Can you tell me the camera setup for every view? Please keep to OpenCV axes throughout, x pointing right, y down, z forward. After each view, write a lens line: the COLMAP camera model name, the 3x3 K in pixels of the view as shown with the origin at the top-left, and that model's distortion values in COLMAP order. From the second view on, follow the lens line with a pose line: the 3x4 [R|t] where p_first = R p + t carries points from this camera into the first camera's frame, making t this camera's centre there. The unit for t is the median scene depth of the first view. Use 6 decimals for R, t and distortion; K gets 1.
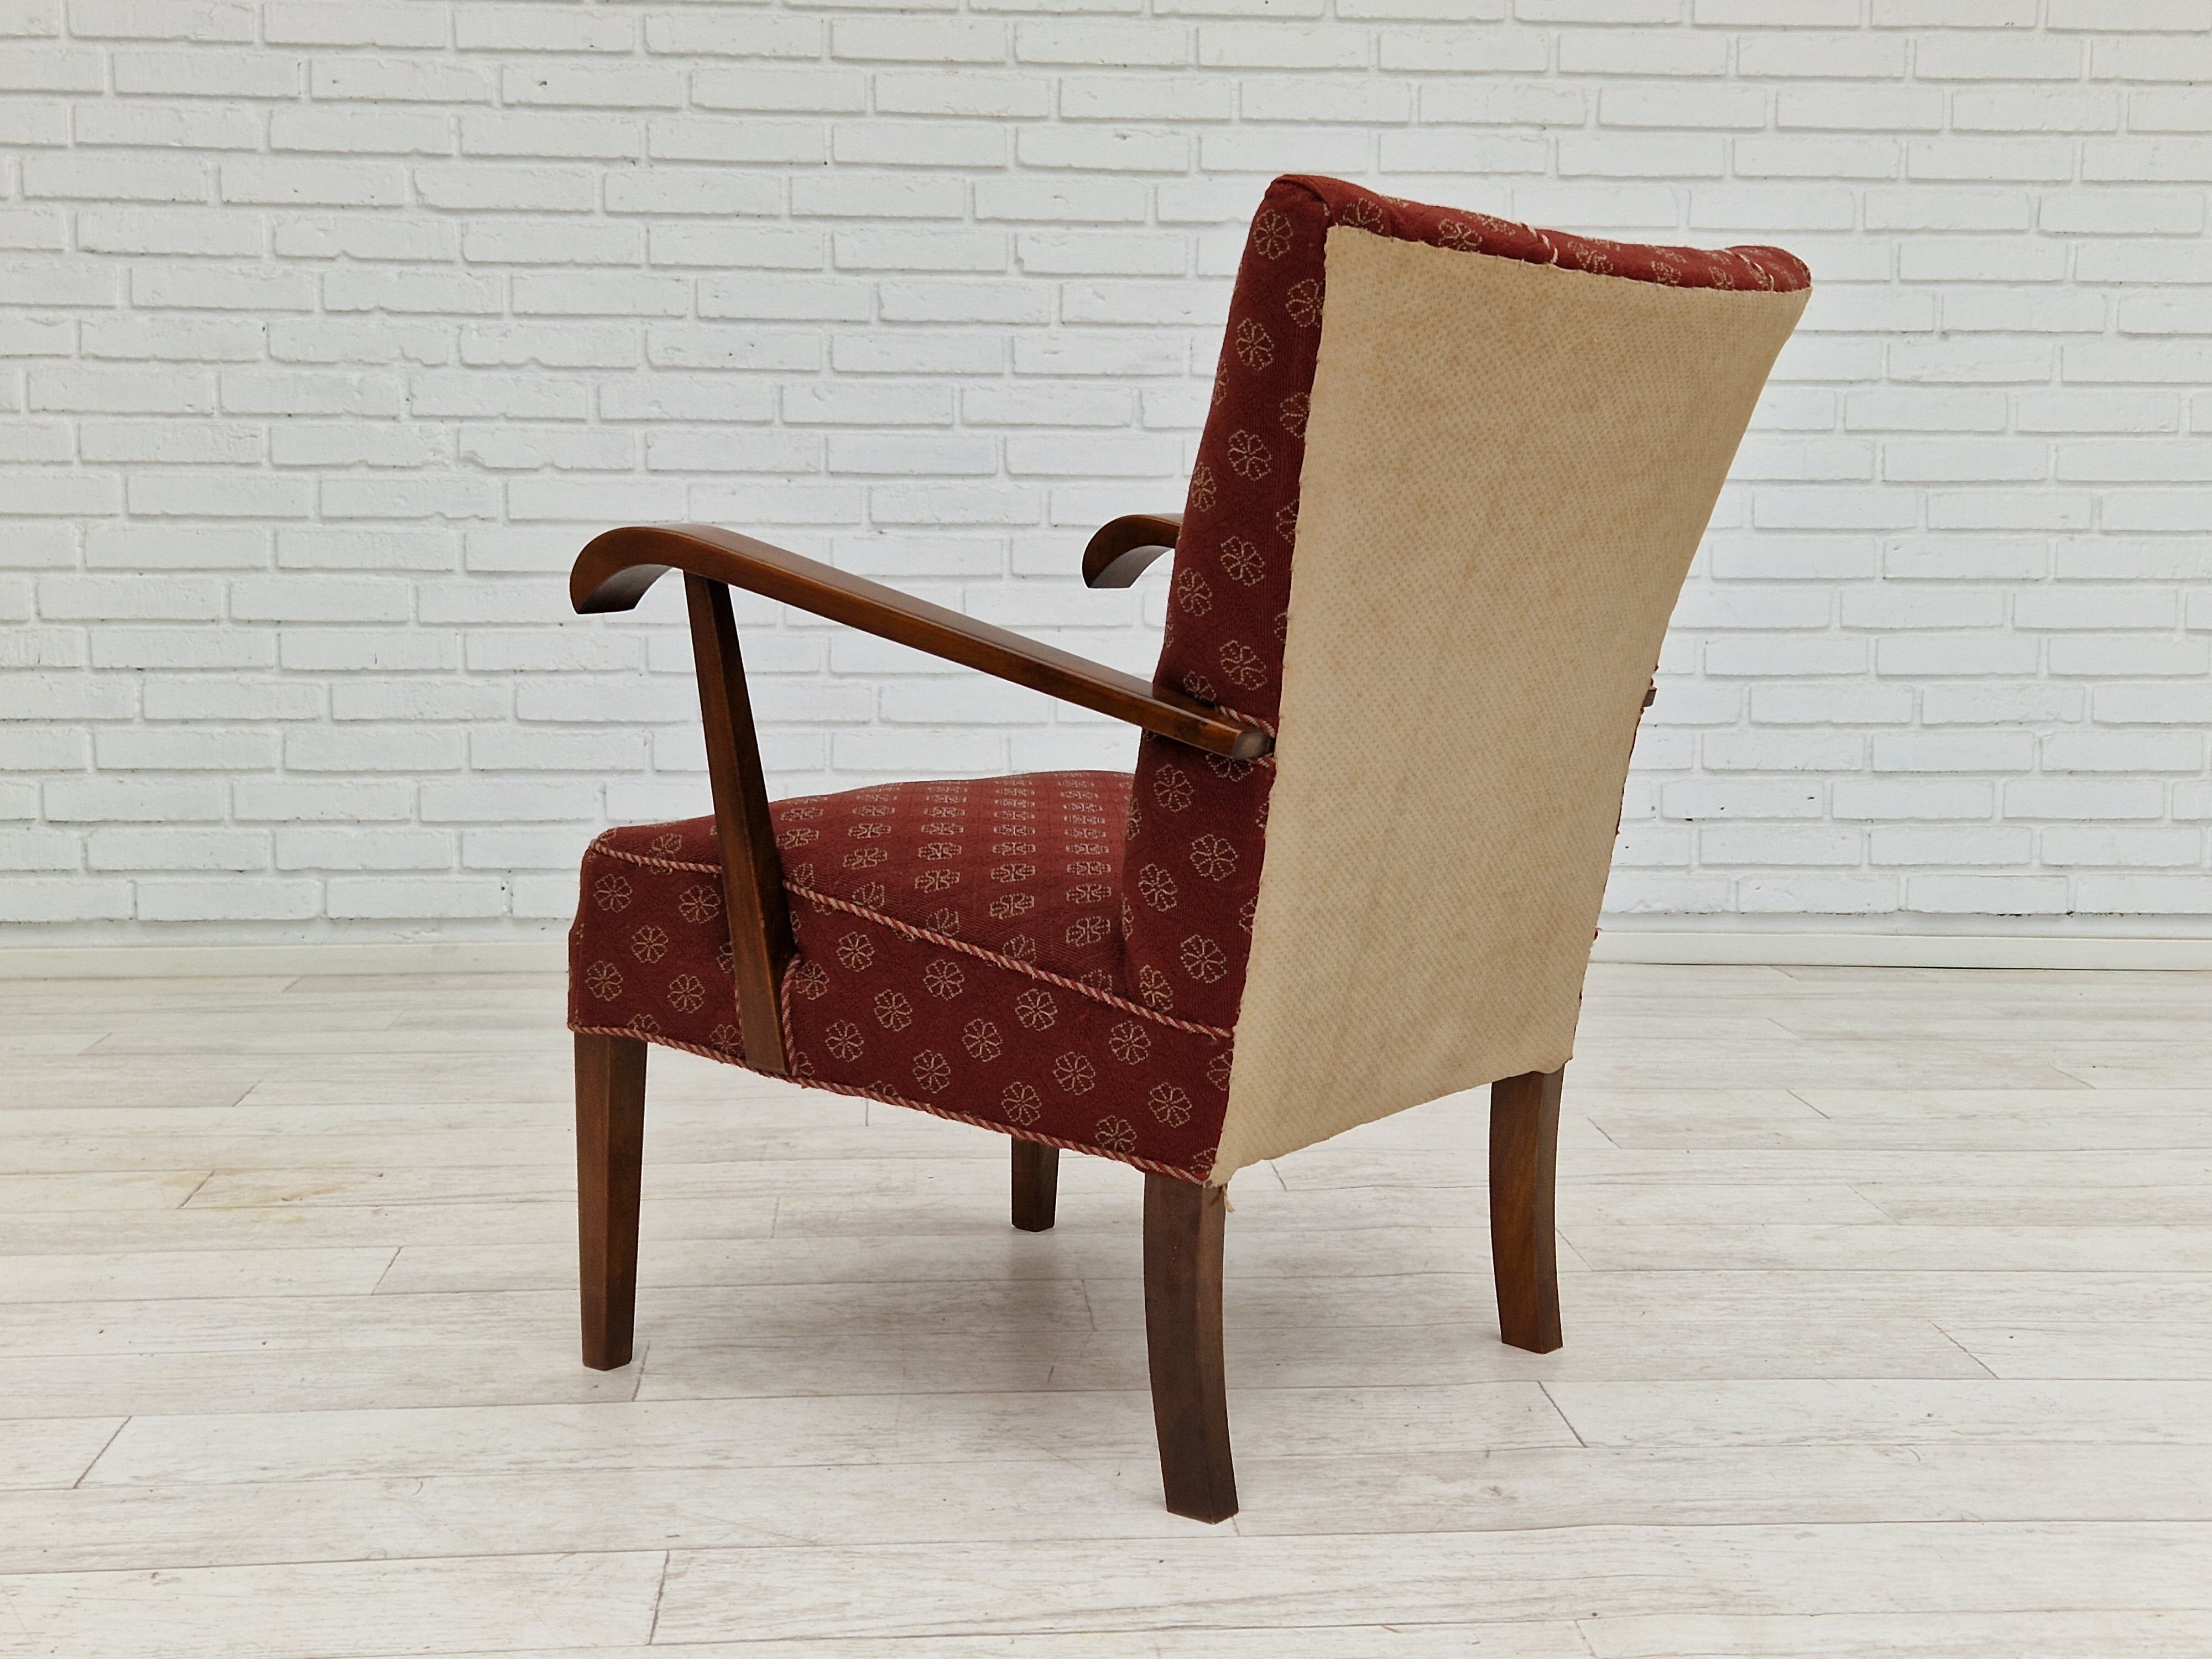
lens RADIAL K [[2878.1, 0, 1123.7], [0, 2878.1, 846.2], [0, 0, 1]] dist [0.095091, 0.000000]
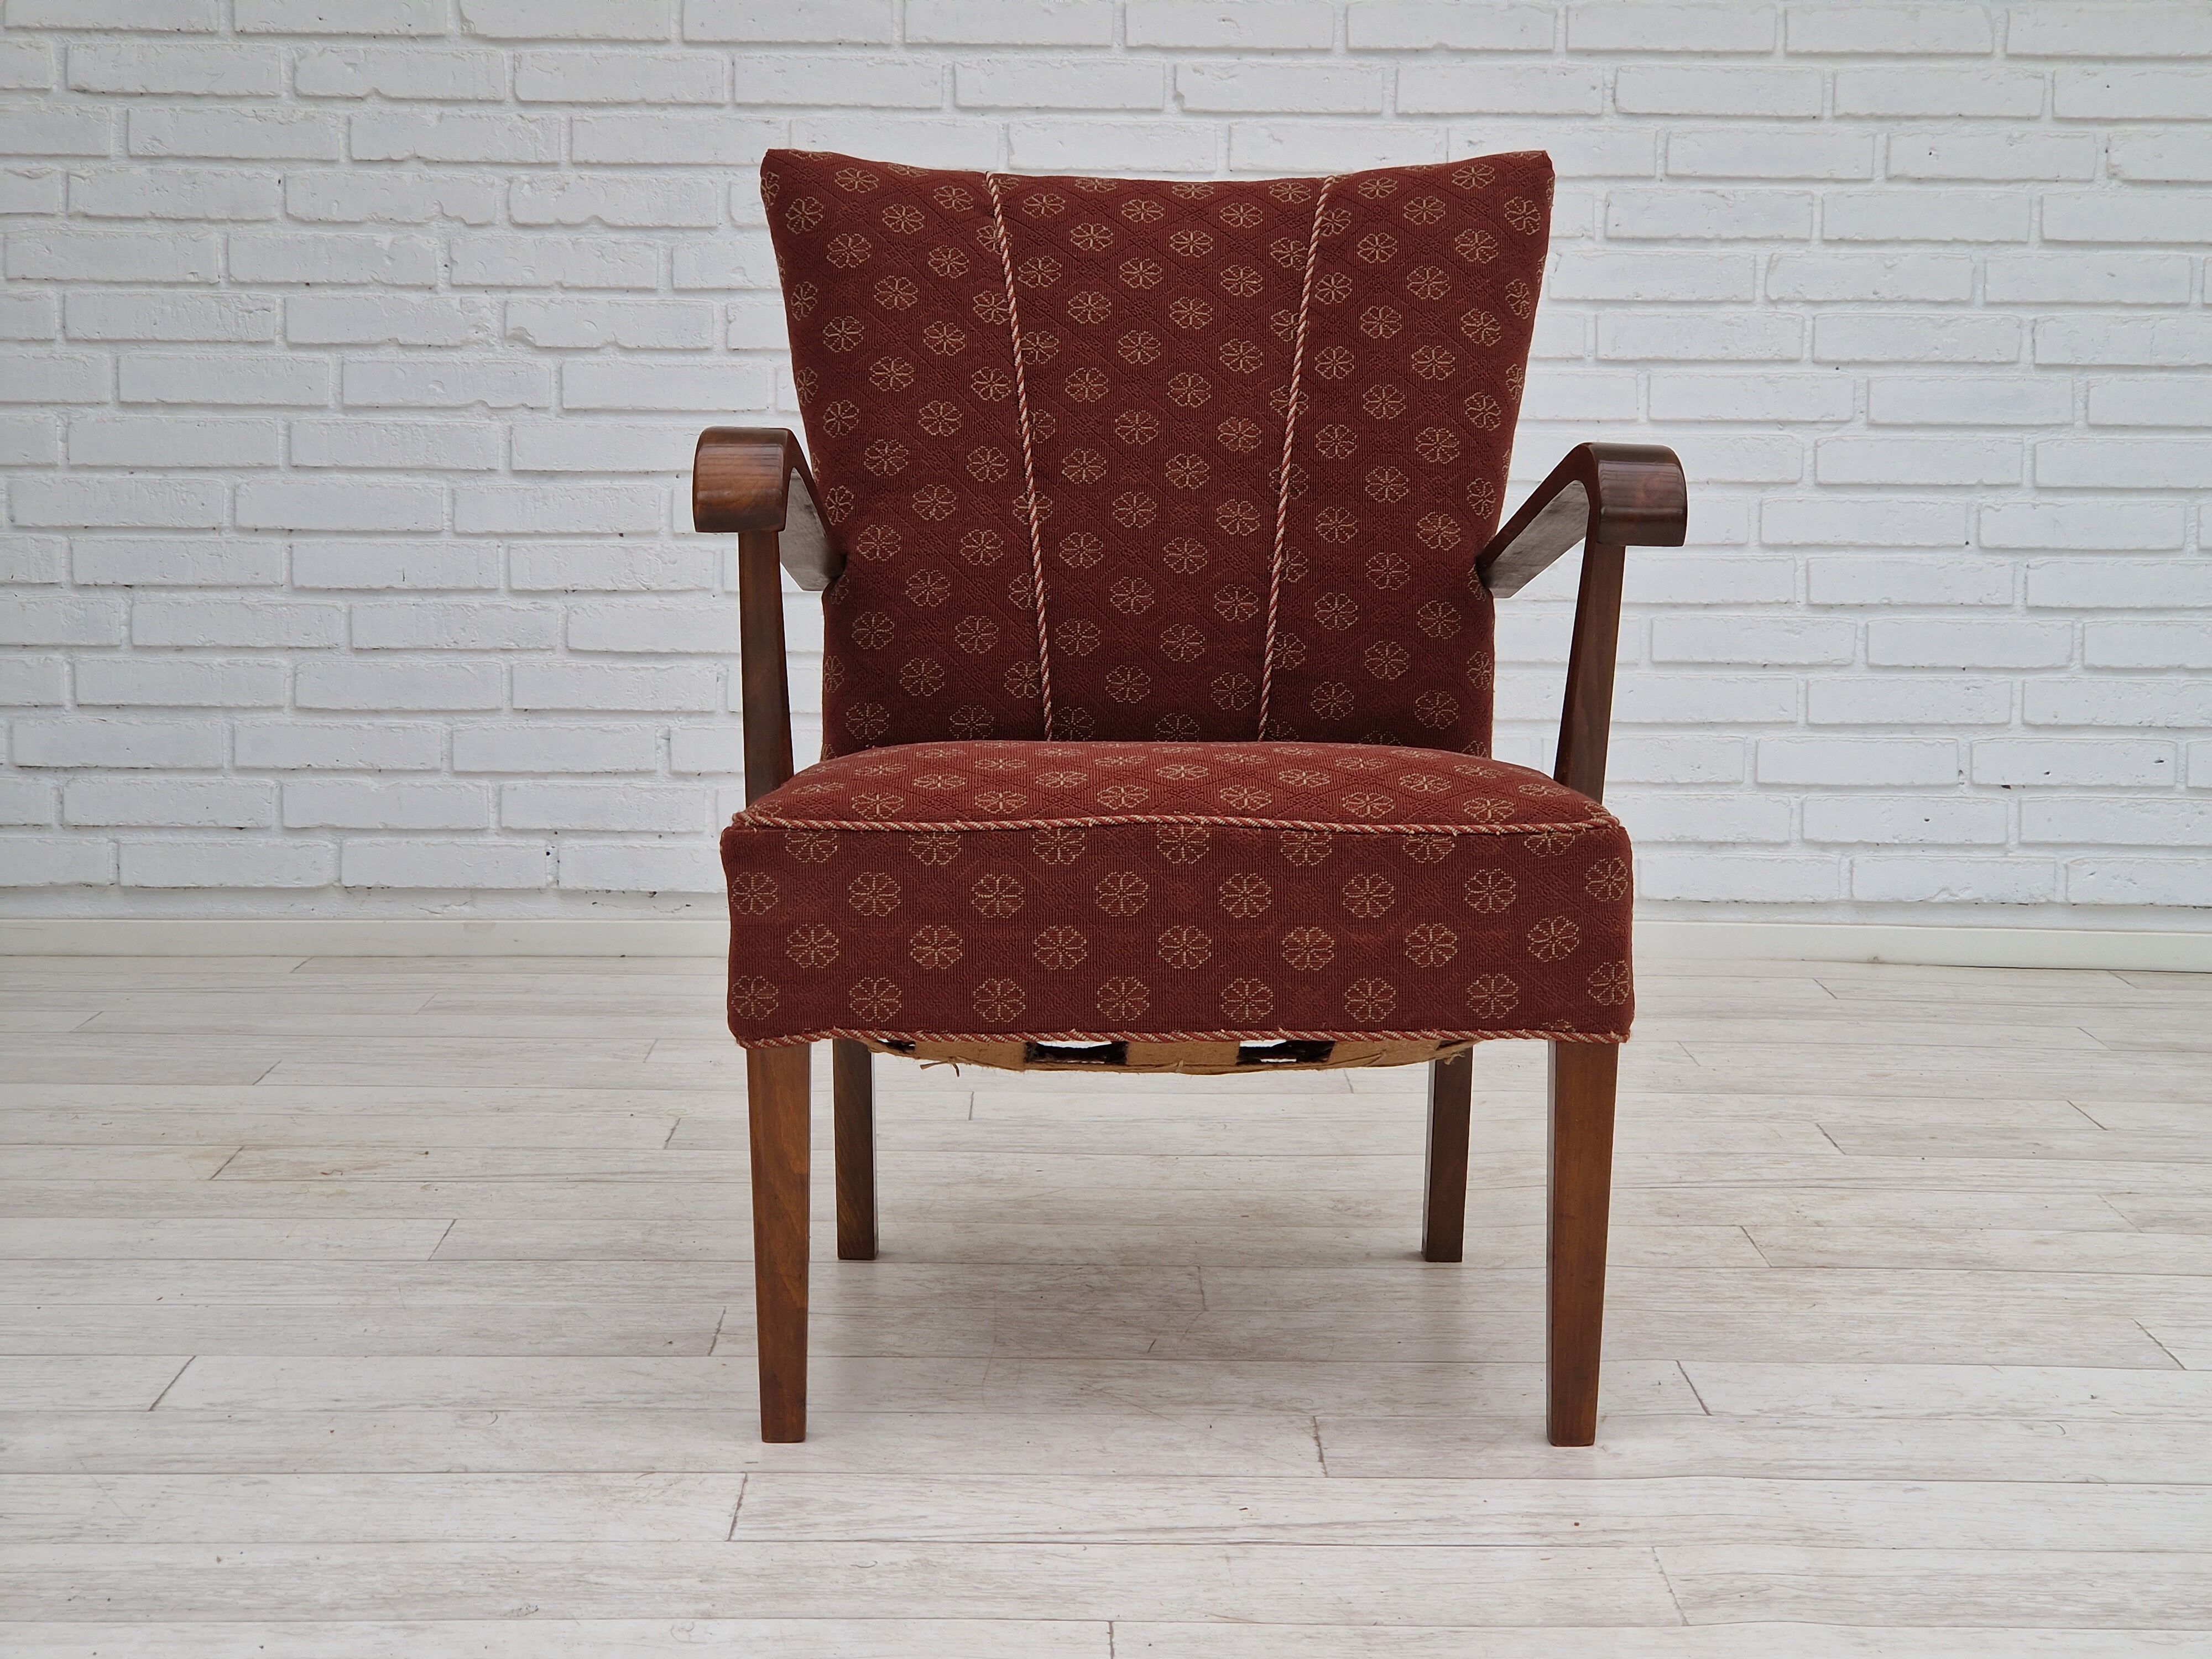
lens RADIAL K [[4246.8, 0, 1129.3], [0, 4246.8, 837.7], [0, 0, 1]] dist [0.082596, 0.000000]
pose [[0.997833, 0.011693, -0.064749, 0.047323], [-0.012110, 0.999908, -0.006049, 0.024106], [0.064673, 0.006820, 0.997883, -0.322623]]
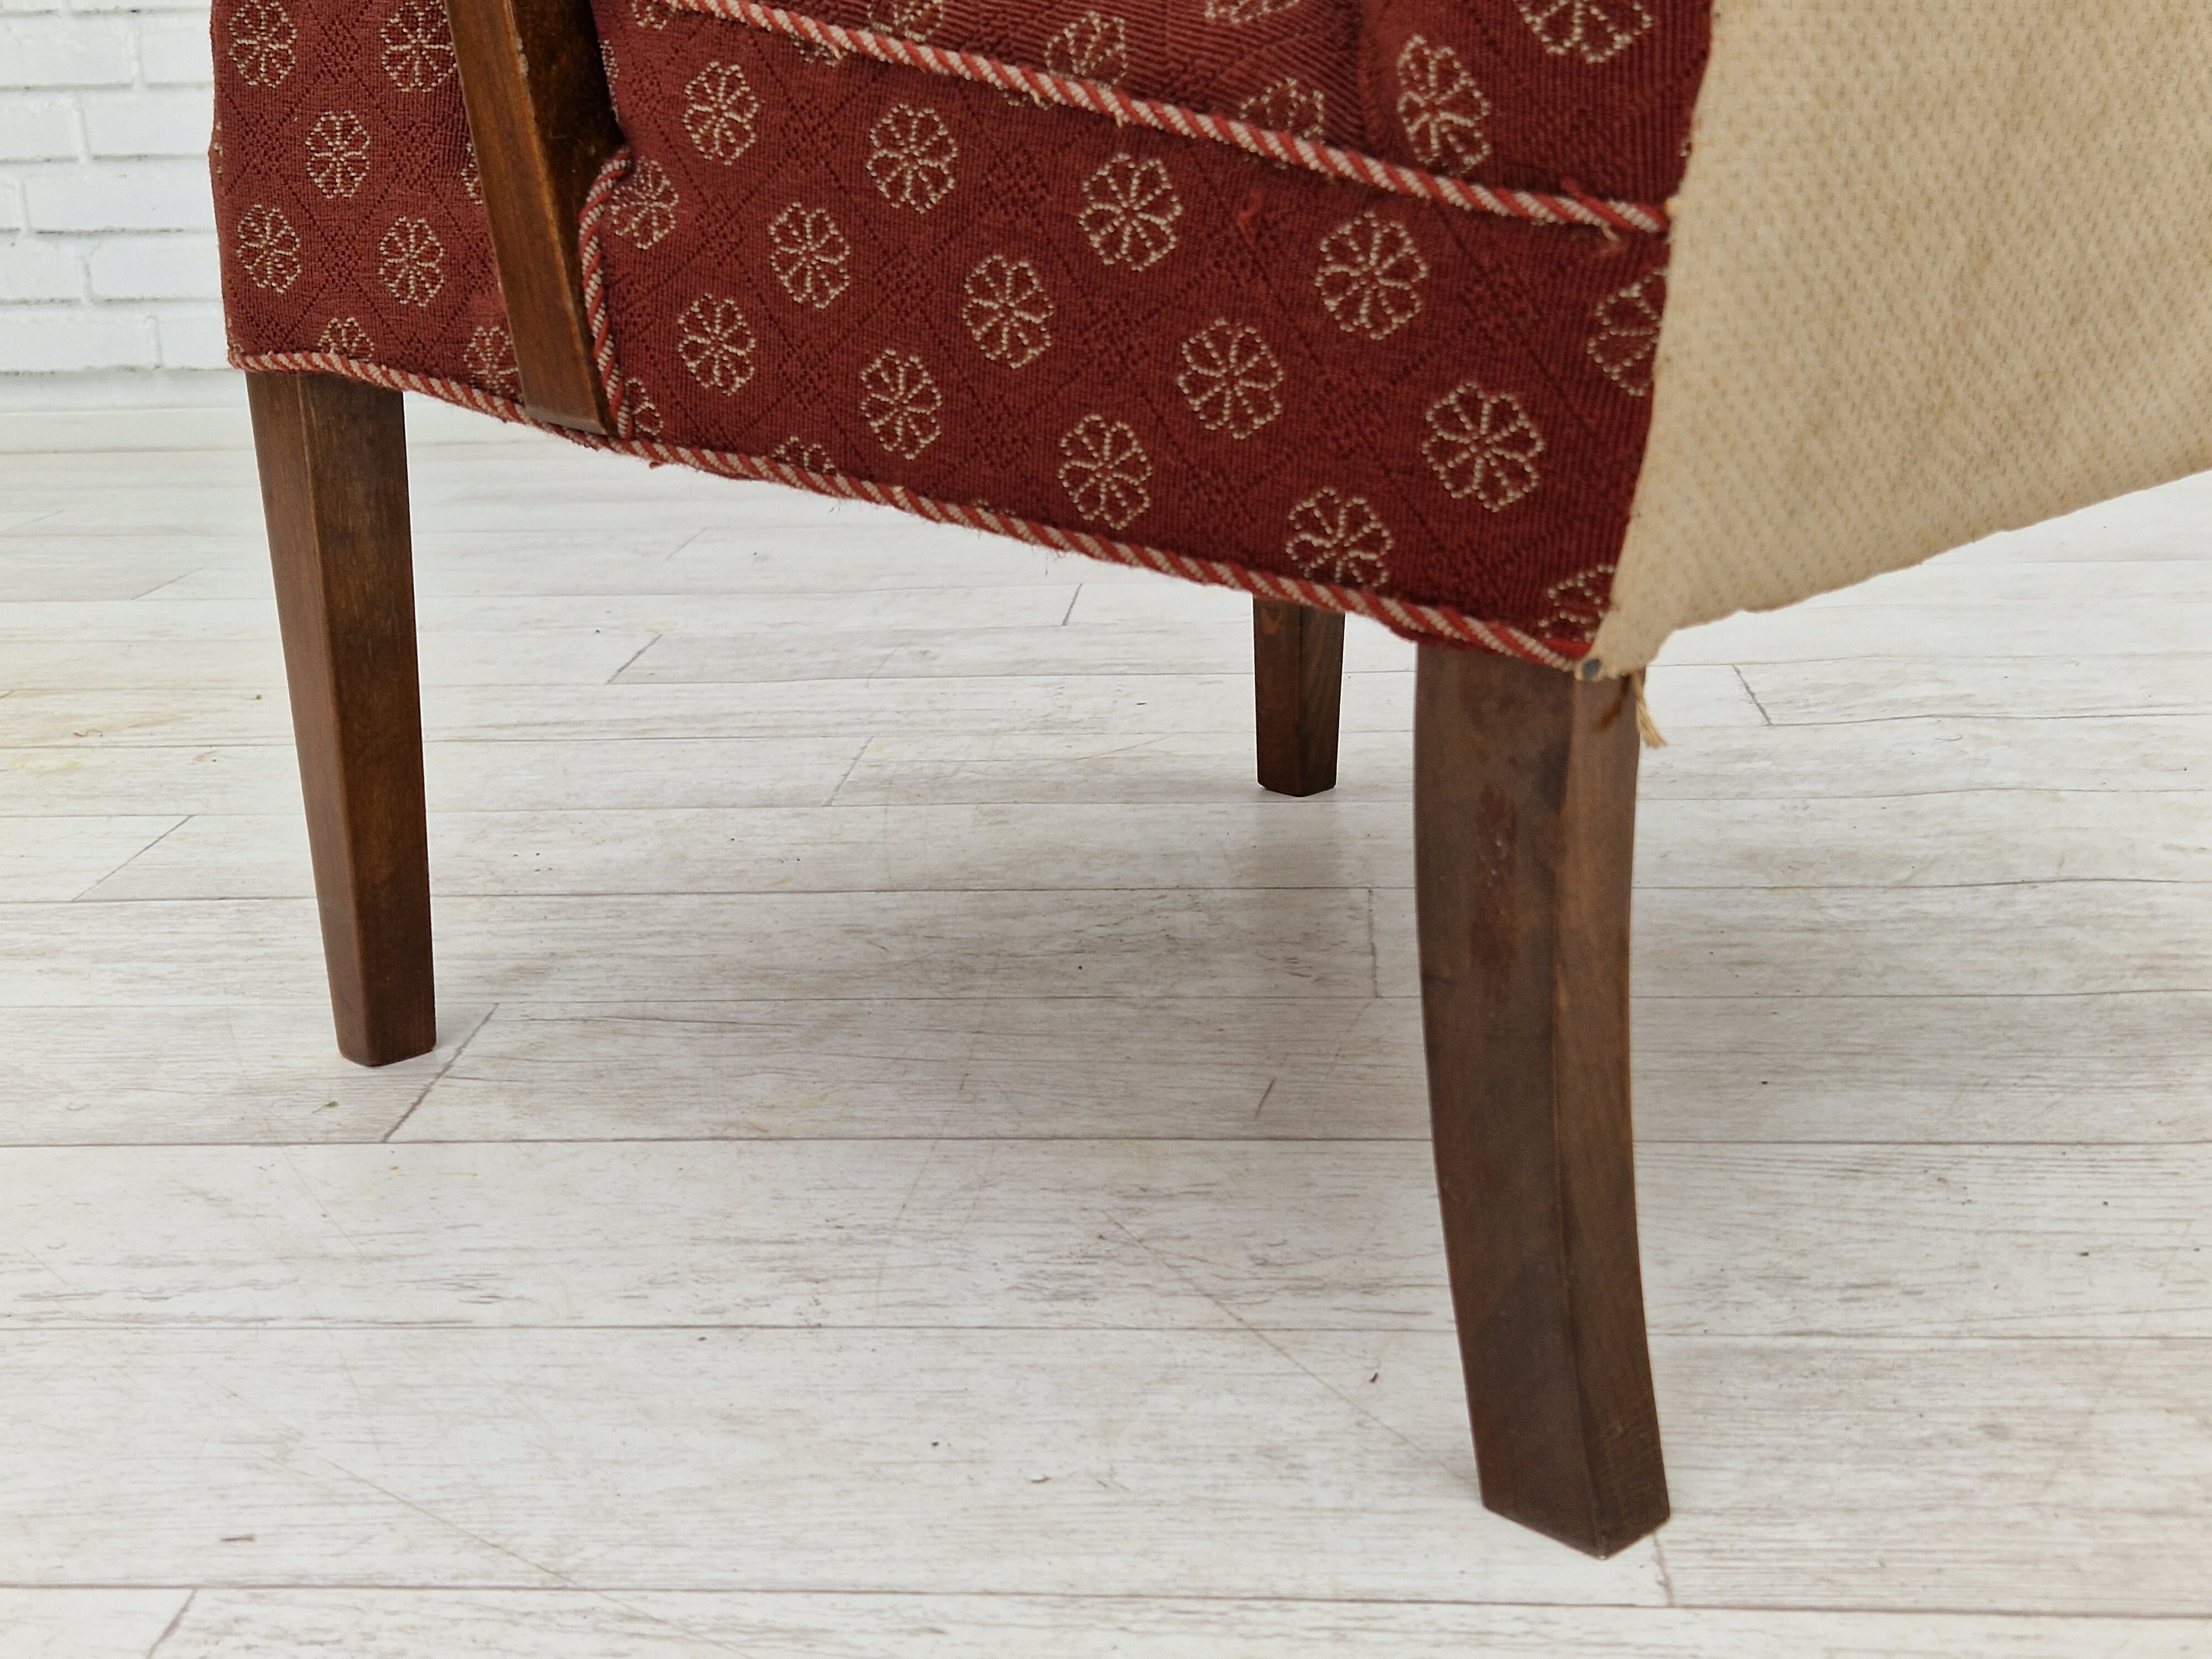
lens RADIAL K [[2878.1, 0, 1064.1], [0, 2878.1, 816.9], [0, 0, 1]] dist [0.095091, 0.000000]
pose [[0.985366, 0.004933, -0.170382, 0.019348], [0.018920, 0.990240, 0.138085, 0.062635], [0.169400, -0.139288, 0.975655, 0.471288]]
